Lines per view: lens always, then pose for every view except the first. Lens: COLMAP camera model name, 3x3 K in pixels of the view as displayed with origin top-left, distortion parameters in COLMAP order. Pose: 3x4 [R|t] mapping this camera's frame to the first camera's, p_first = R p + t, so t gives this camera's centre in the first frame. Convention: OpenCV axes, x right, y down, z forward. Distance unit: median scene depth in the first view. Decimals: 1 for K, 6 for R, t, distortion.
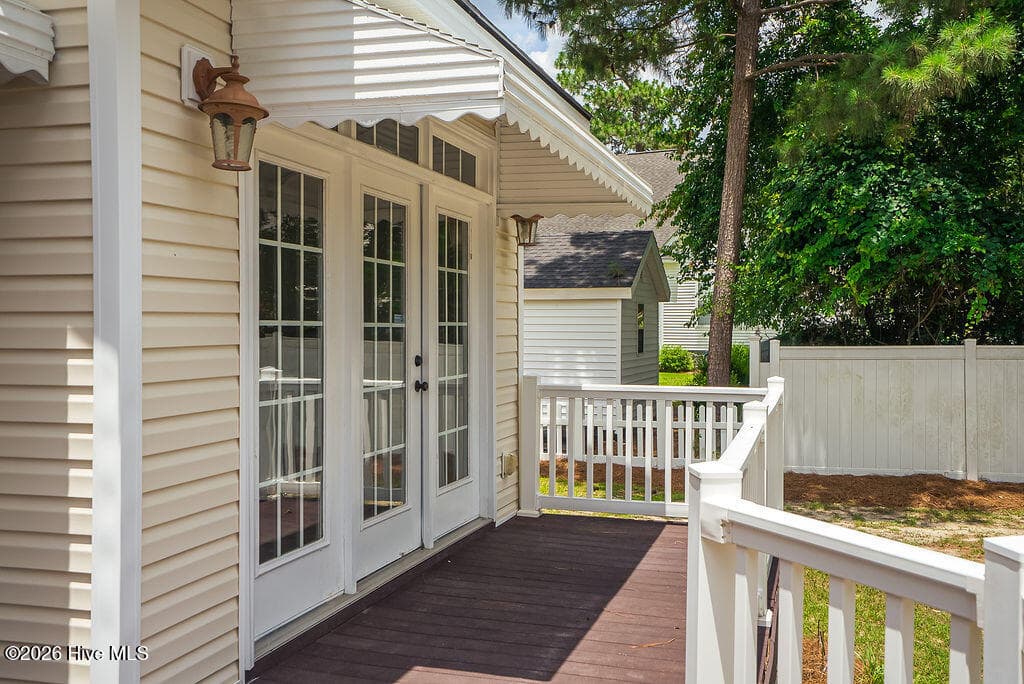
lens RADIAL K [[997.0, 0, 512.0], [0, 997.0, 342.0], [0, 0, 1]] dist [0.025633, -0.001690]
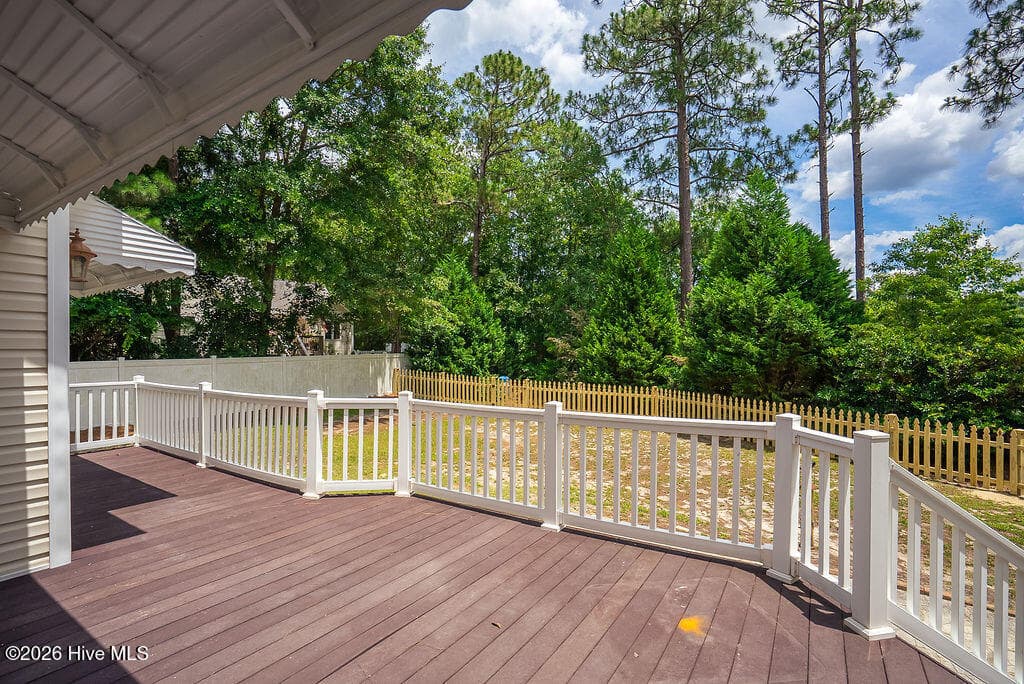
lens RADIAL K [[488.4, 0, 496.9], [0, 488.4, 353.3], [0, 0, 1]] dist [0.001237, 0.000285]
pose [[0.272741, -0.007979, 0.962055, -0.261988], [0.014051, 0.999892, 0.004310, -0.003224], [-0.961985, 0.012343, 0.272823, -0.033303]]
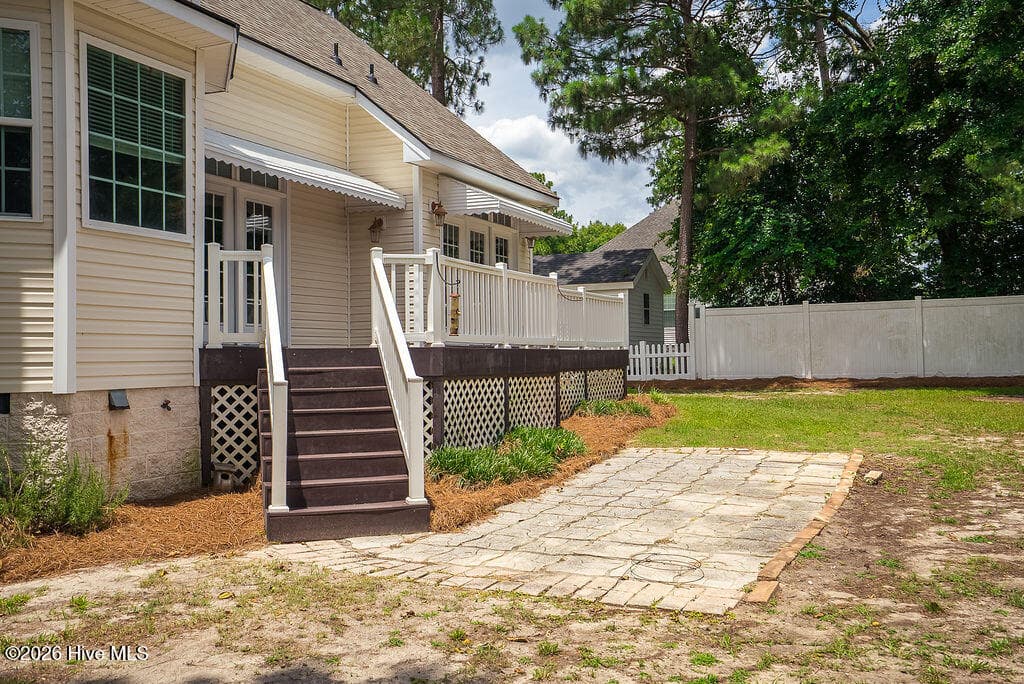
lens RADIAL K [[997.0, 0, 512.0], [0, 997.0, 342.0], [0, 0, 1]] dist [0.025633, -0.001690]
pose [[0.992645, -0.016250, -0.119966, 0.141758], [0.012152, 0.999320, -0.034810, 0.125893], [0.120450, 0.033097, 0.992167, -0.842611]]
